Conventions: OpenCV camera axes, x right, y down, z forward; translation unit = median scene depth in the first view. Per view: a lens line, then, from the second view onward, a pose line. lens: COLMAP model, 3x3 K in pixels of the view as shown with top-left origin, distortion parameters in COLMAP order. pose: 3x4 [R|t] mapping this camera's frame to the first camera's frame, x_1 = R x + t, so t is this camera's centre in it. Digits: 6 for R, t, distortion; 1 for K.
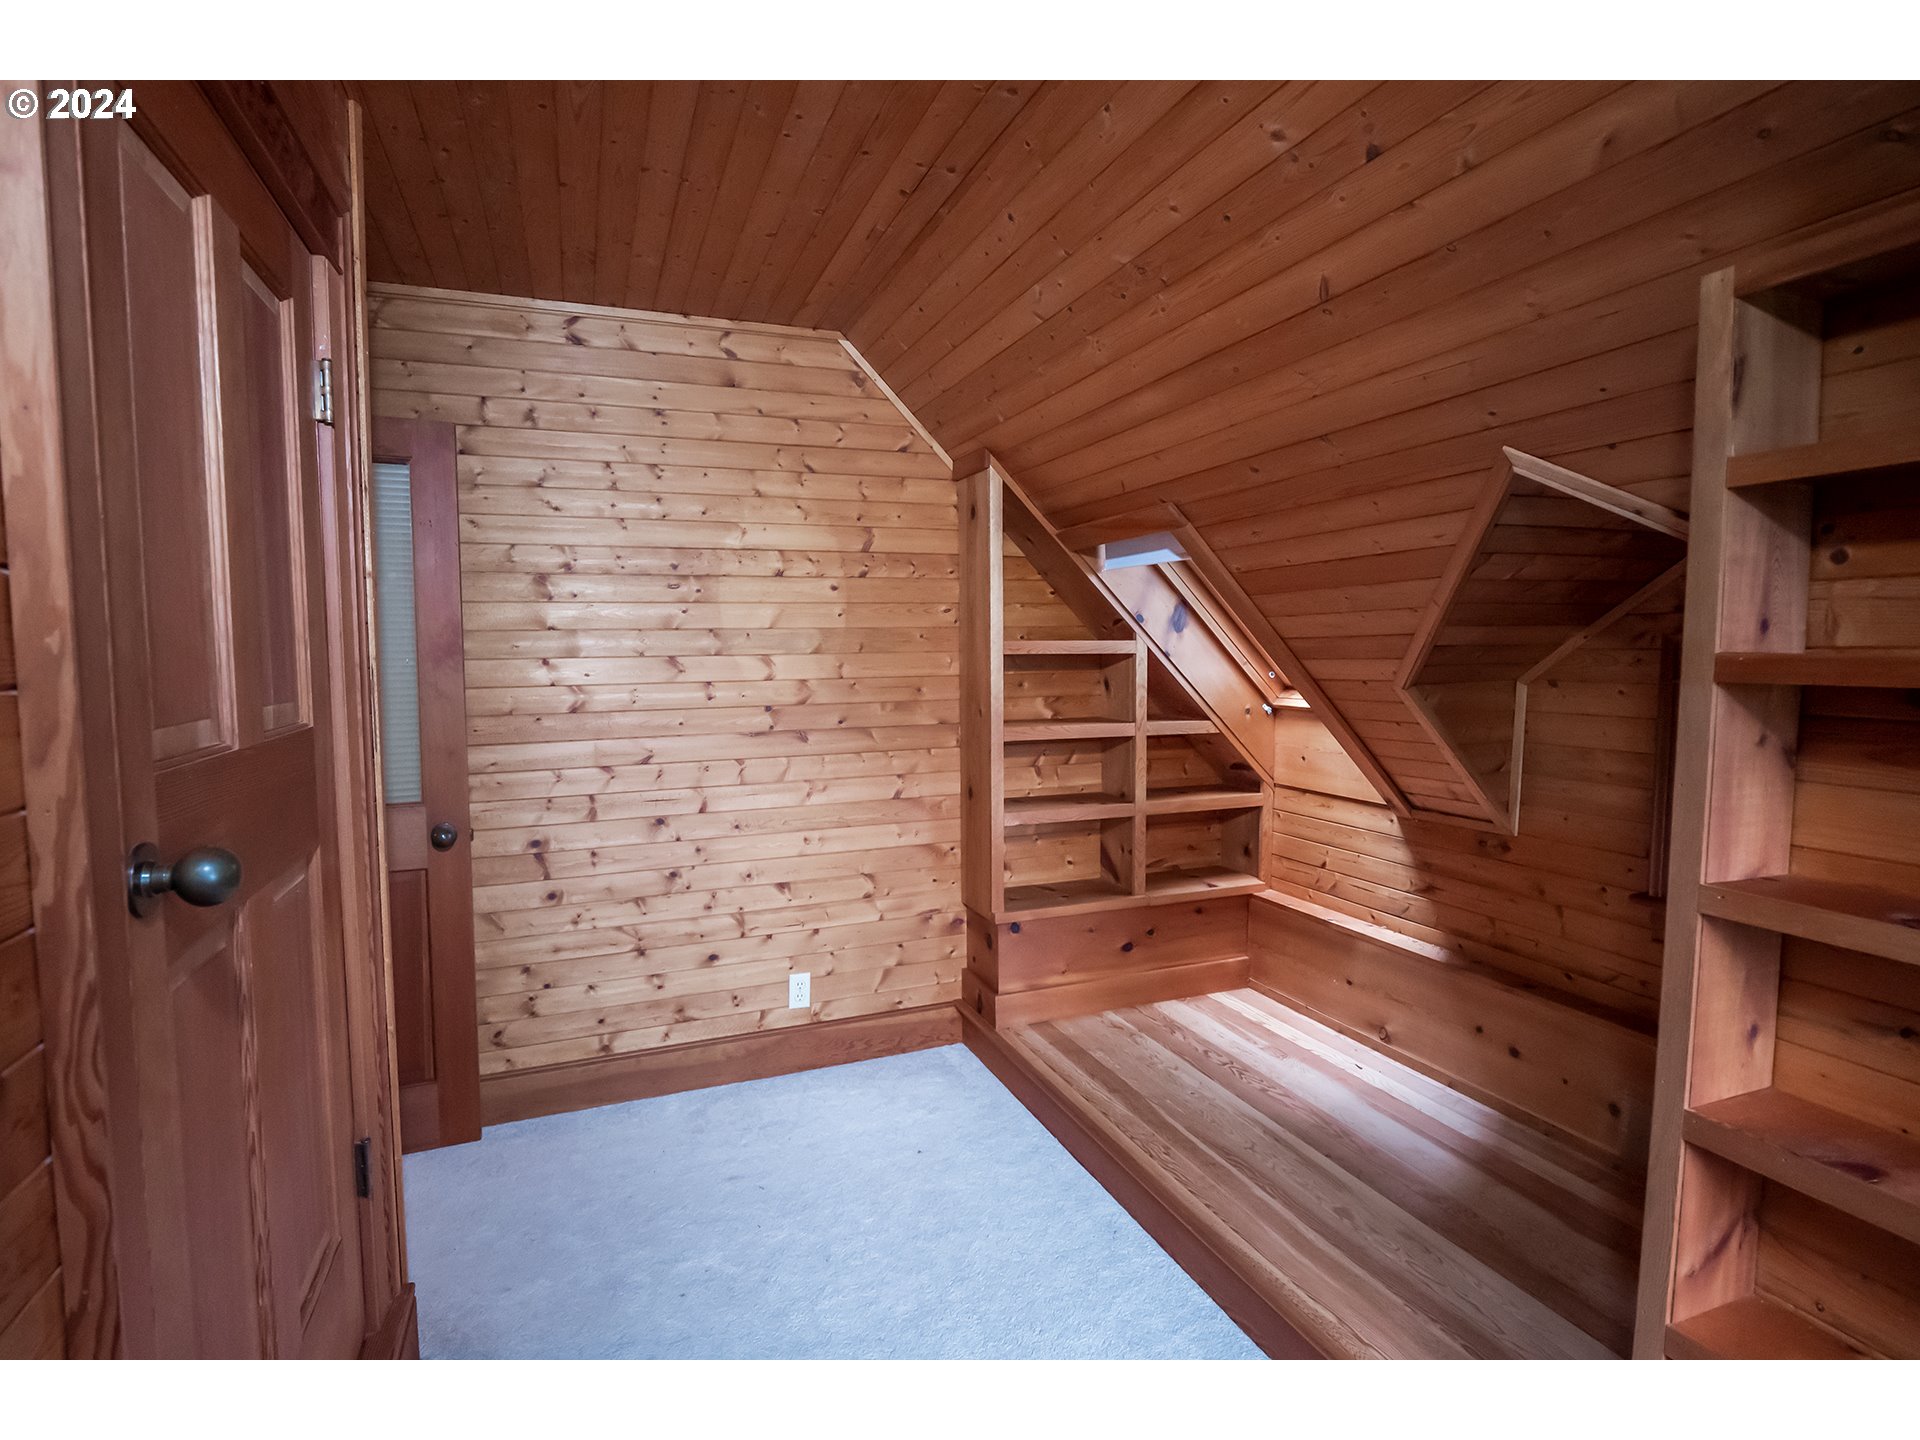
lens RADIAL K [[934.5, 0, 957.2], [0, 934.5, 719.7], [0, 0, 1]] dist [-0.006563, -0.005272]
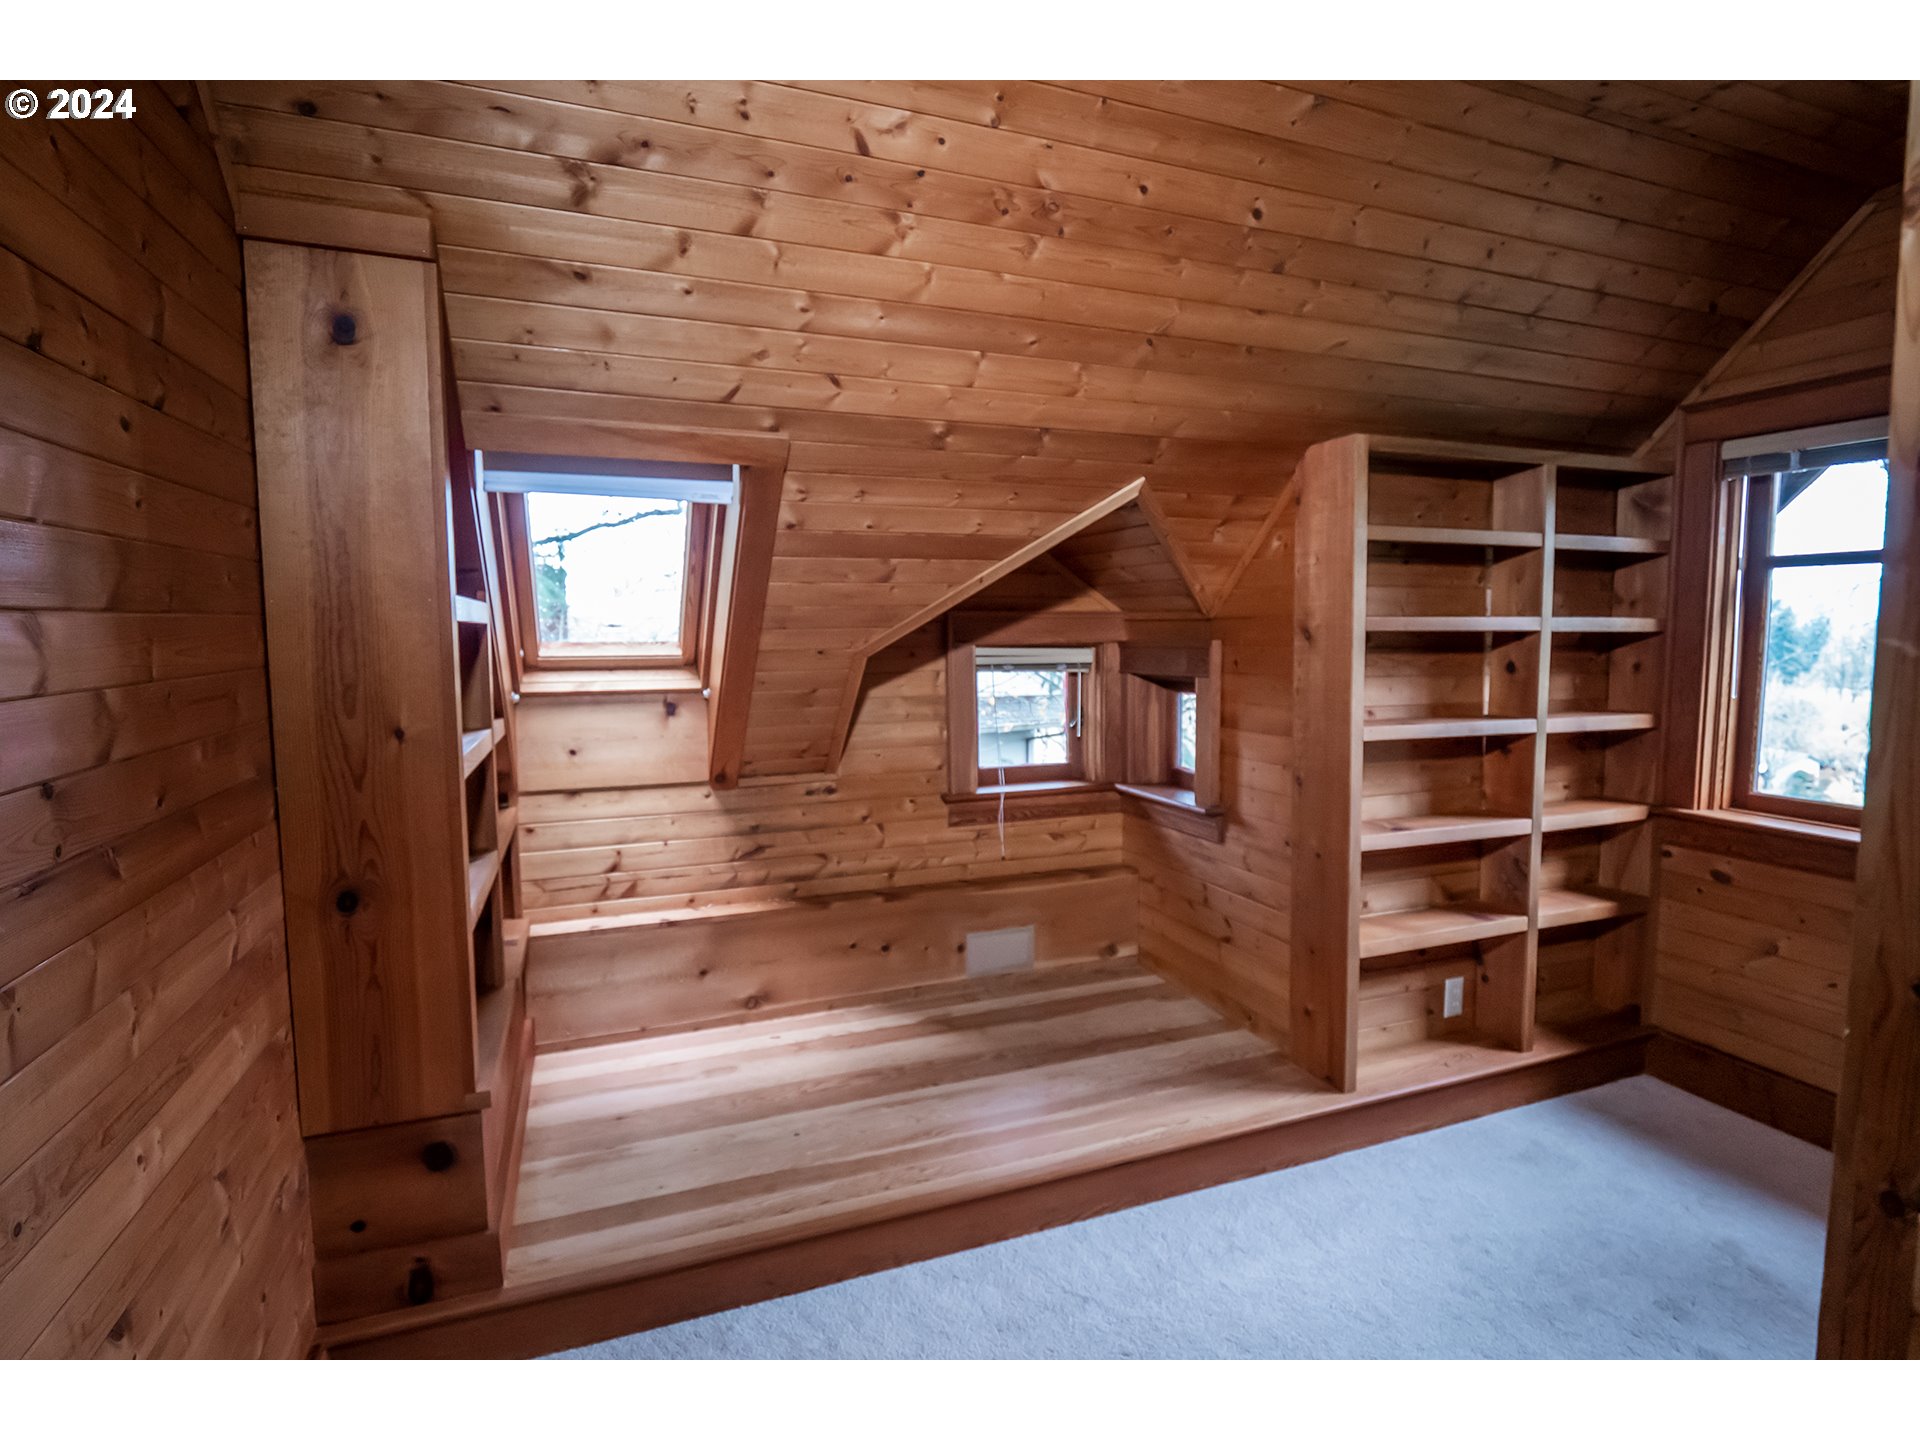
lens RADIAL K [[934.5, 0, 948.5], [0, 934.5, 720.3], [0, 0, 1]] dist [-0.006563, -0.005272]
pose [[0.013753, -0.094703, 0.995411, -0.554342], [0.076967, 0.992651, 0.093377, -0.047182], [-0.996939, 0.075330, 0.020941, 0.796803]]
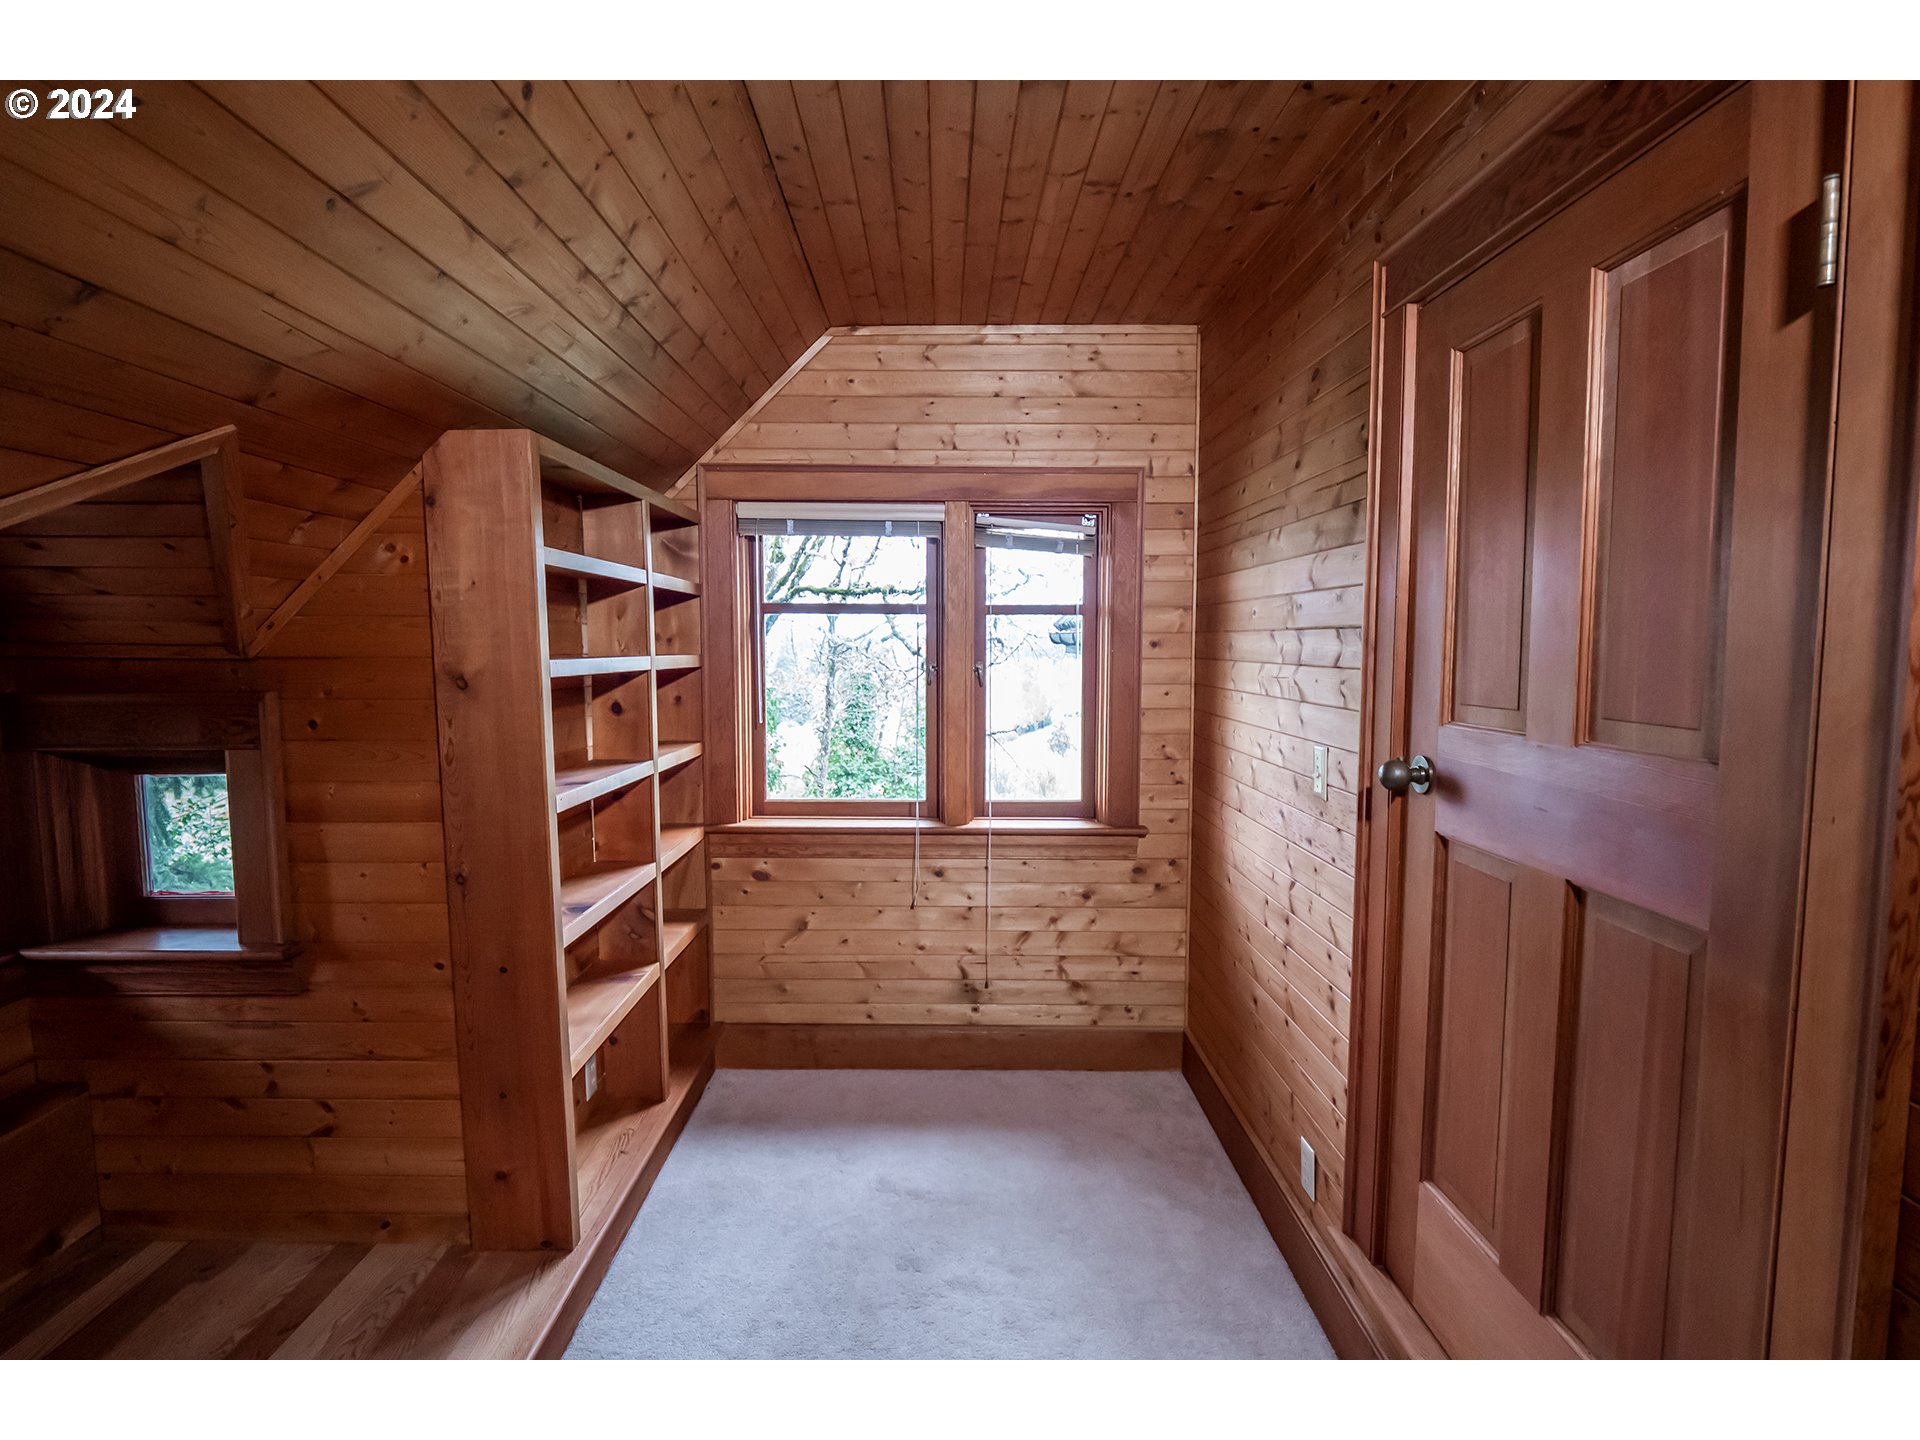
lens RADIAL K [[934.5, 0, 951.8], [0, 934.5, 712.9], [0, 0, 1]] dist [-0.006563, -0.005272]
pose [[-0.931458, -0.026208, 0.362904, -0.209613], [0.026807, 0.989749, 0.140282, -0.082746], [-0.362860, 0.140395, -0.921207, 0.962921]]
